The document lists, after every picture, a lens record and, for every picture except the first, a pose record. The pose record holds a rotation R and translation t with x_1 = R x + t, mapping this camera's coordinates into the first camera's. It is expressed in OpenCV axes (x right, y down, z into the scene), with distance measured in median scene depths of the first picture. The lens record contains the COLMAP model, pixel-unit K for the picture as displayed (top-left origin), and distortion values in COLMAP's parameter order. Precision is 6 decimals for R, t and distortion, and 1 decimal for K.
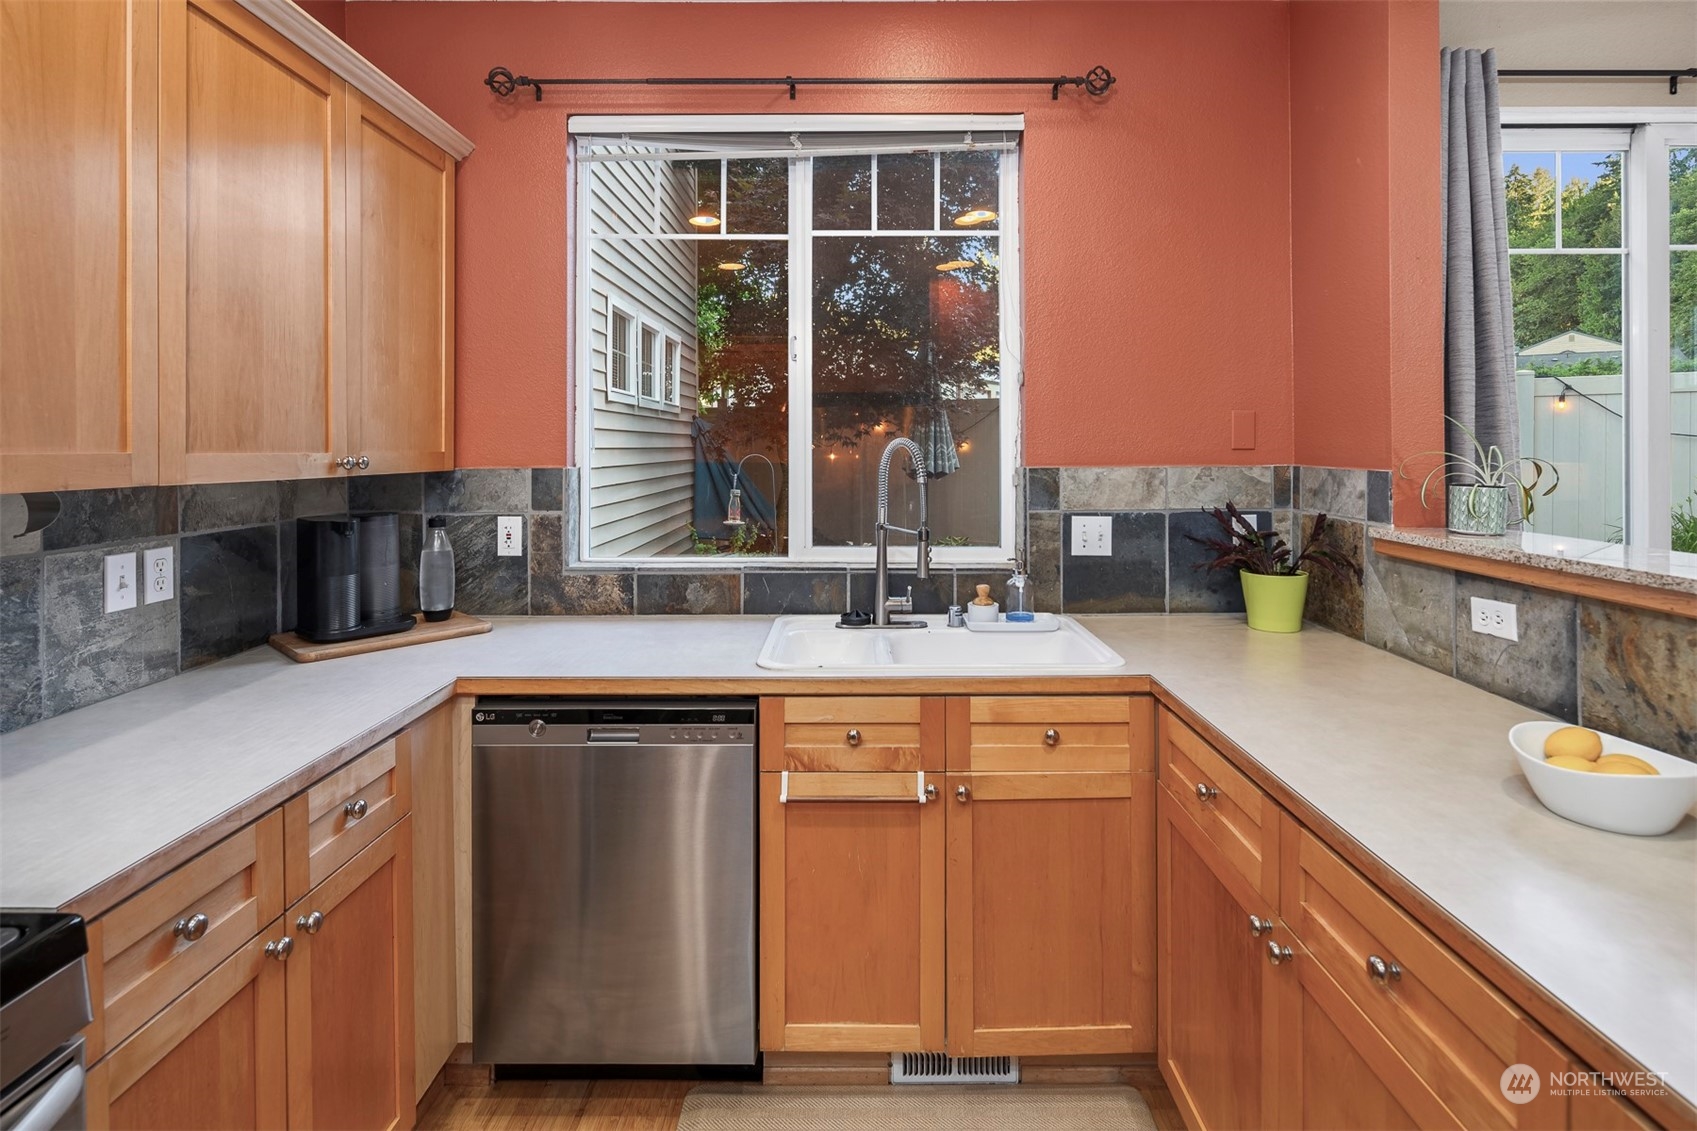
lens RADIAL K [[825.3, 0, 850.2], [0, 825.3, 459.3], [0, 0, 1]] dist [0.001610, -0.004150]
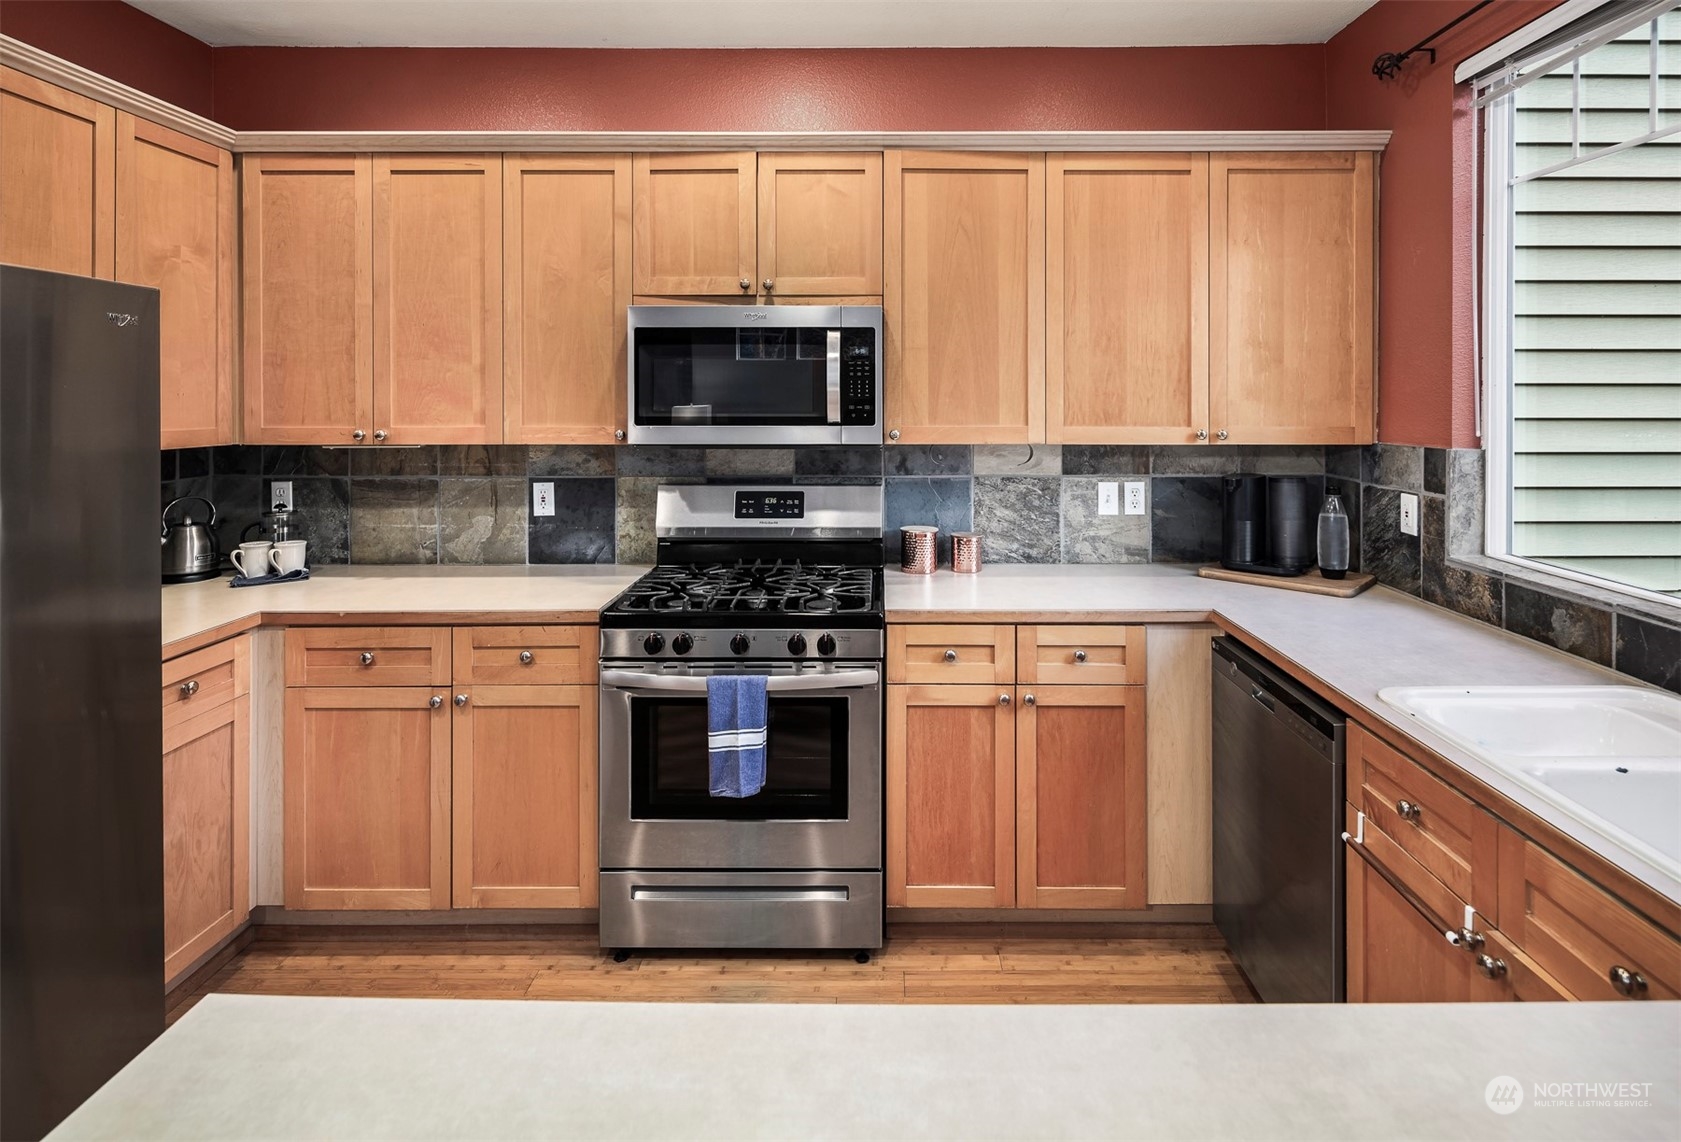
lens RADIAL K [[839.1, 0, 874.5], [0, 839.1, 402.6], [0, 0, 1]] dist [0.002126, -0.000251]
pose [[-0.000929, 0.009864, -0.999951, 0.635020], [-0.012955, 0.999867, 0.009875, -0.045542], [0.999916, 0.012964, -0.000801, 0.378692]]
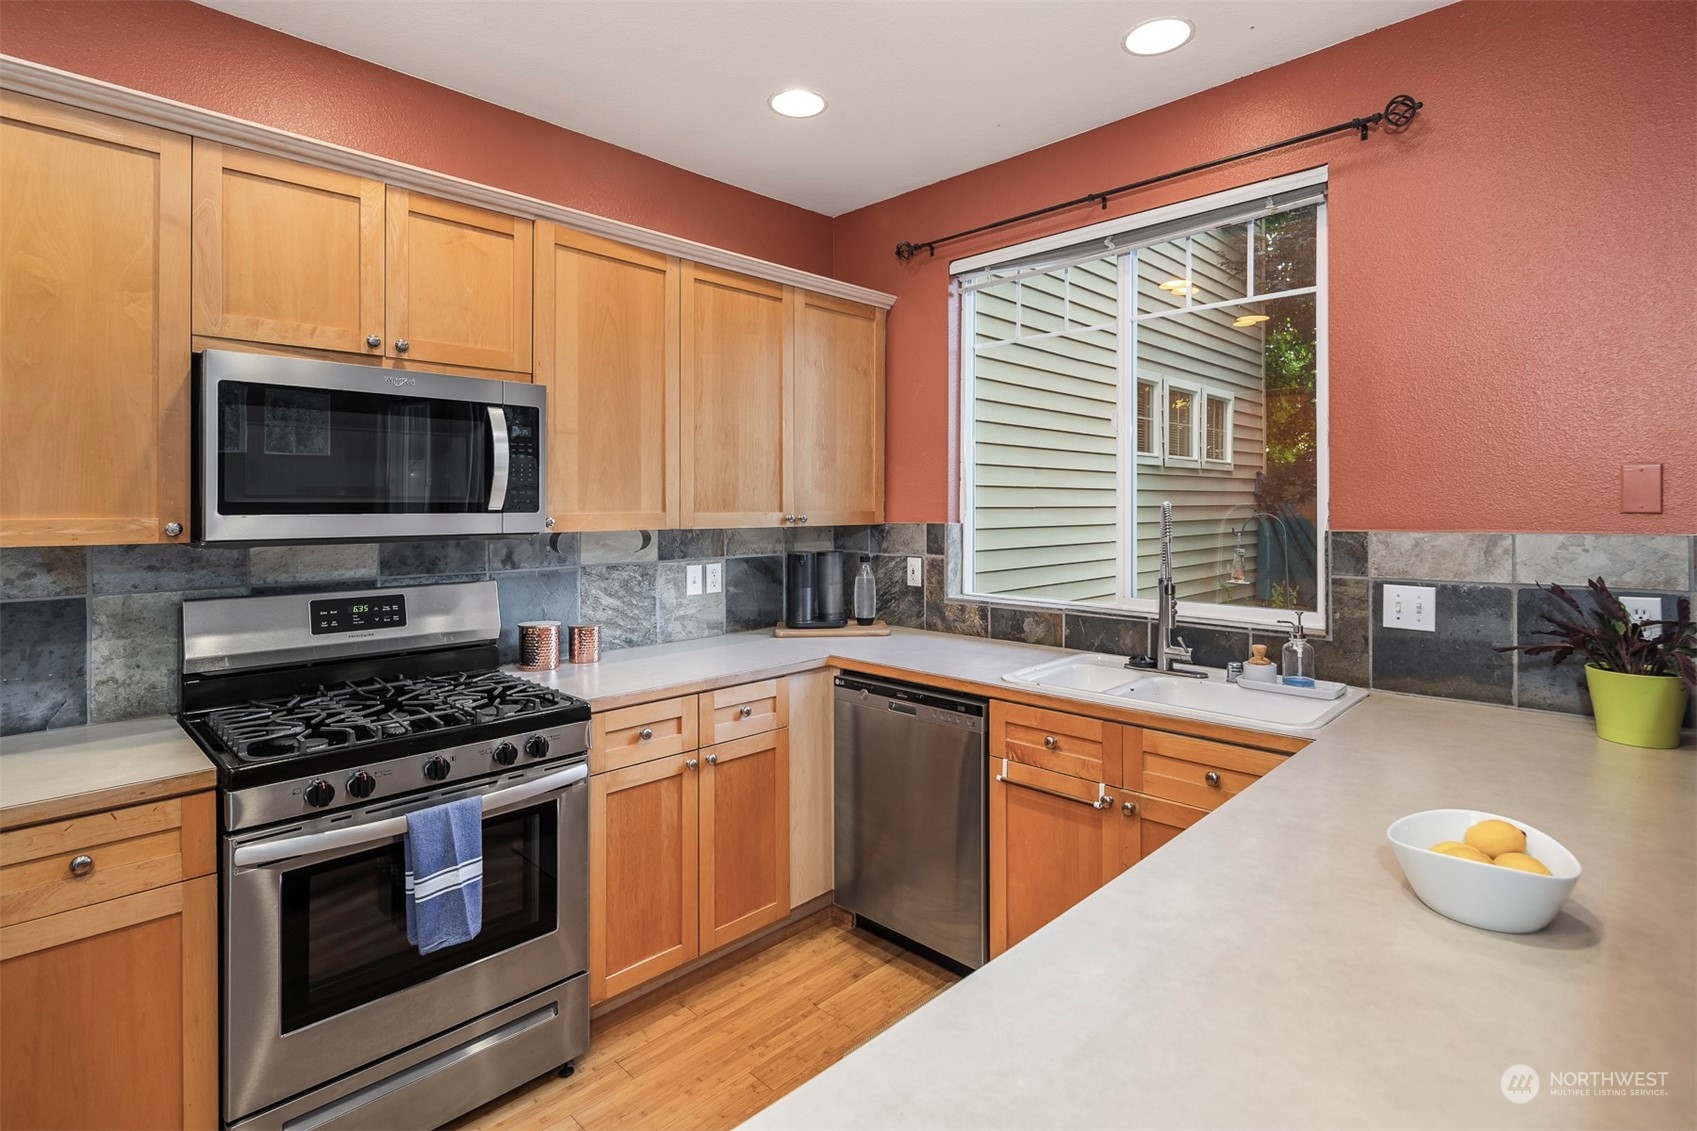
lens RADIAL K [[826.5, 0, 845.9], [0, 826.5, 511.2], [0, 0, 1]] dist [-0.001247, -0.000686]
pose [[0.715596, 0.005019, -0.698496, 0.512124], [-0.008207, 0.999966, -0.001223, -0.007319], [0.698466, 0.006608, 0.715613, -0.087903]]
